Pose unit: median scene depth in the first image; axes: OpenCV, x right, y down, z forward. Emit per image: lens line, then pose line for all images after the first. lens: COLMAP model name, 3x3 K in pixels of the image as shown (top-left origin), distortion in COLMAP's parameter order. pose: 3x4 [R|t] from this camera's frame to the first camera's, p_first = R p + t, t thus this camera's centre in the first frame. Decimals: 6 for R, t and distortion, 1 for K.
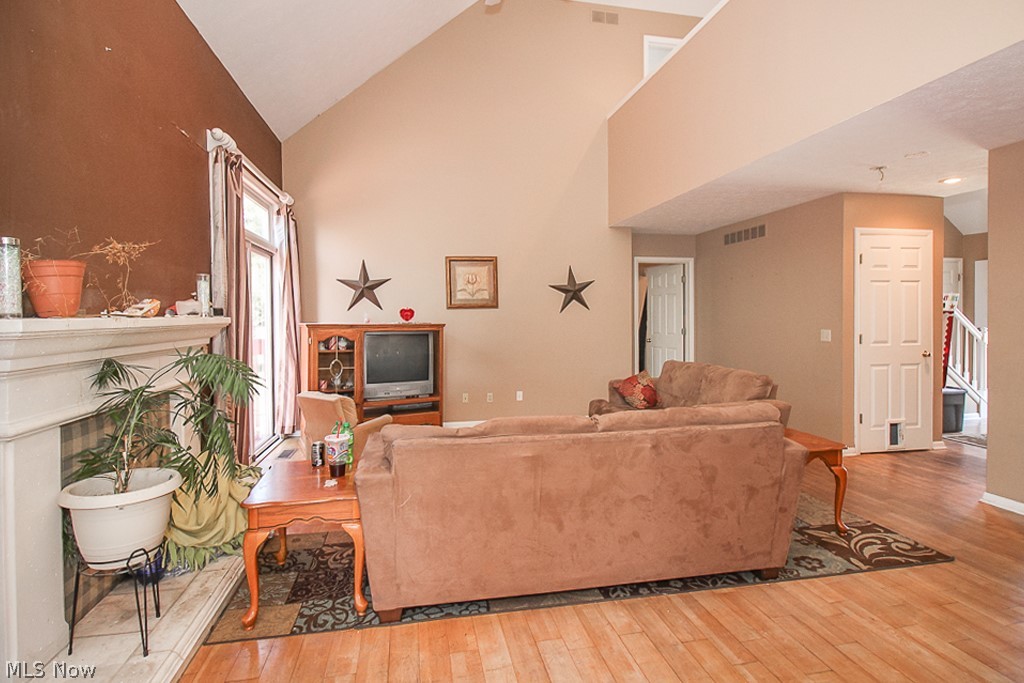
lens RADIAL K [[507.7, 0, 510.6], [0, 507.7, 321.2], [0, 0, 1]] dist [-0.000099, -0.000418]
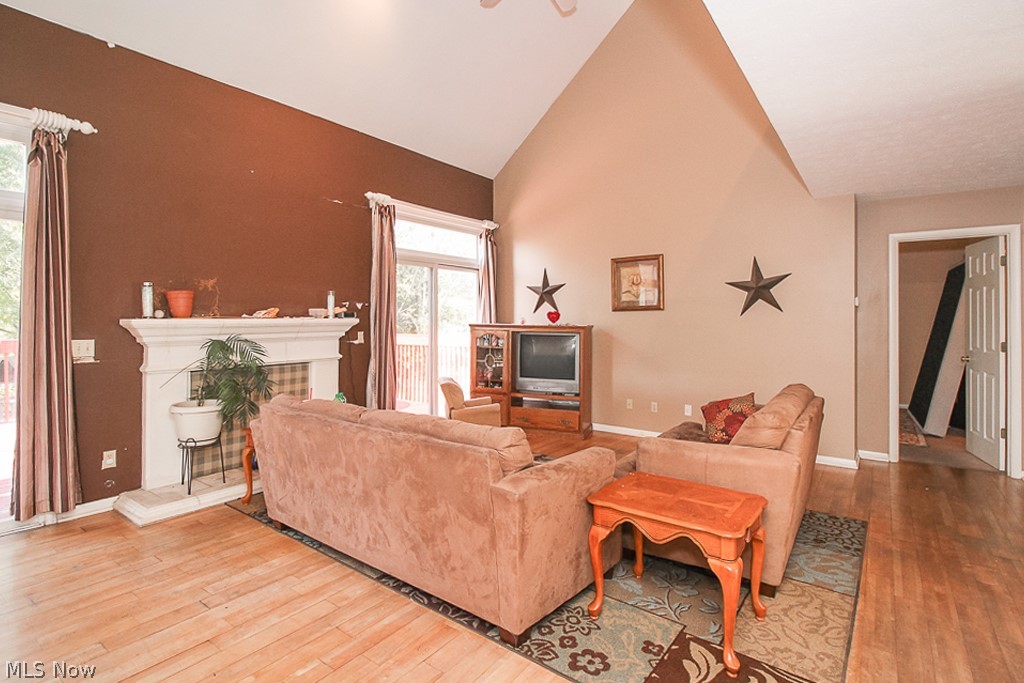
lens RADIAL K [[503.6, 0, 511.2], [0, 503.6, 314.5], [0, 0, 1]] dist [0.000838, -0.000031]
pose [[0.668624, -0.000086, -0.743600, 0.530683], [-0.011885, 0.999871, -0.010802, -0.005494], [0.743505, 0.016060, 0.668537, 0.216223]]
